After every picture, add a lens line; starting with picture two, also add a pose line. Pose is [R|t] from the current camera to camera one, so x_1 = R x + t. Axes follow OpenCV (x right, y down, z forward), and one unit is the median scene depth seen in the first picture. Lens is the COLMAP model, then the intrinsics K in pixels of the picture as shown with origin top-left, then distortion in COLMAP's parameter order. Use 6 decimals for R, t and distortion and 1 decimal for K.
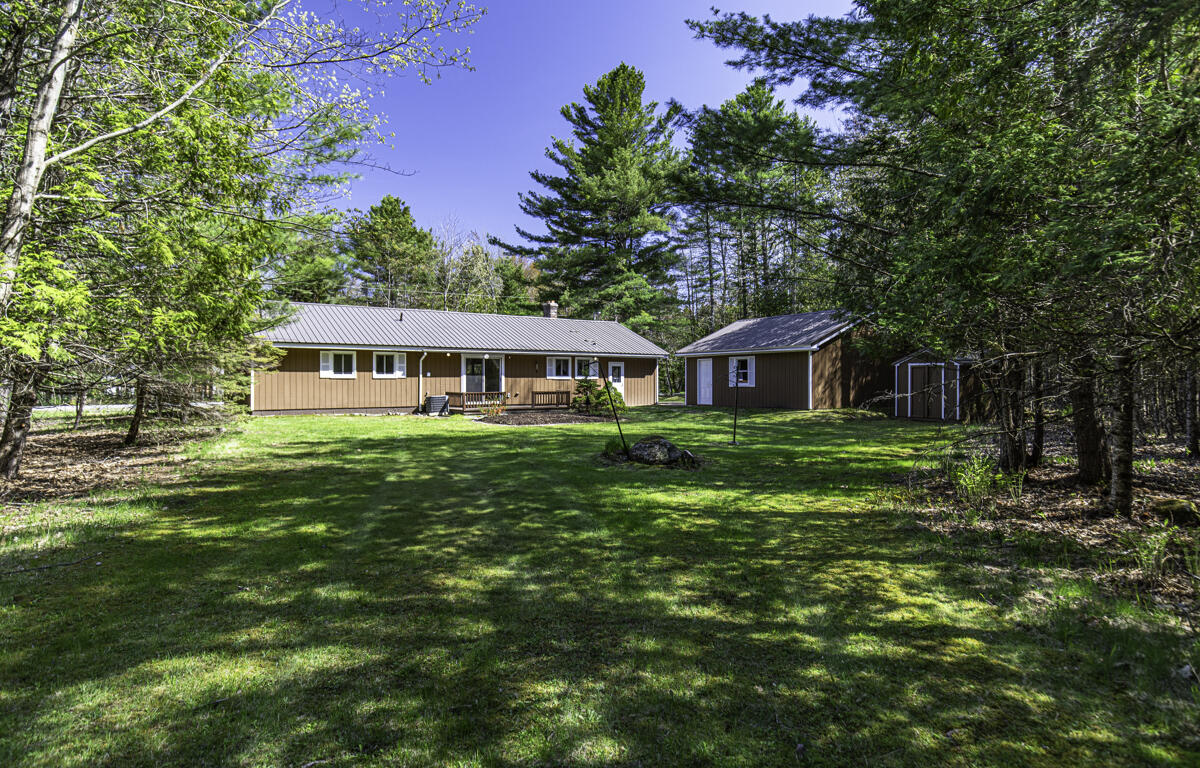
lens RADIAL K [[753.9, 0, 600.3], [0, 753.9, 381.2], [0, 0, 1]] dist [0.001042, 0.000469]
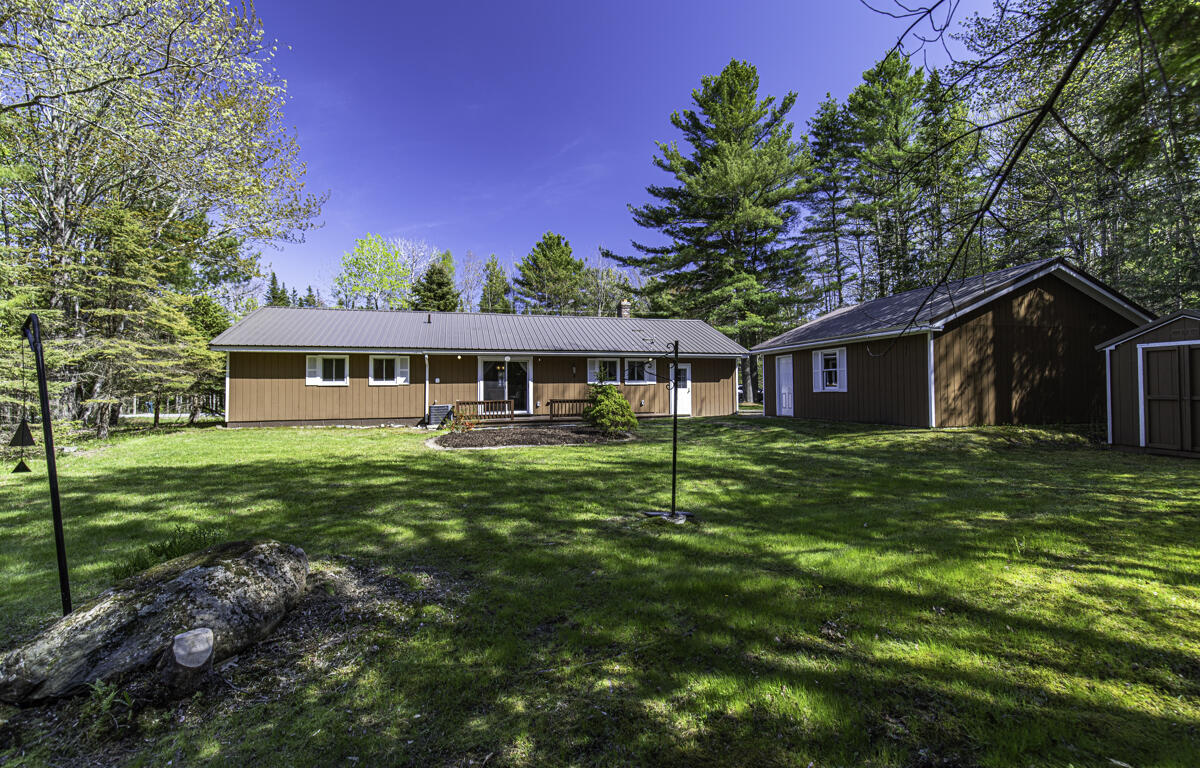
lens RADIAL K [[553.7, 0, 598.4], [0, 553.7, 385.8], [0, 0, 1]] dist [0.002960, 0.000469]
pose [[0.943885, -0.011715, -0.330065, 0.152467], [0.008994, 0.999912, -0.009767, 0.004912], [0.330151, 0.006250, 0.943908, 0.429032]]
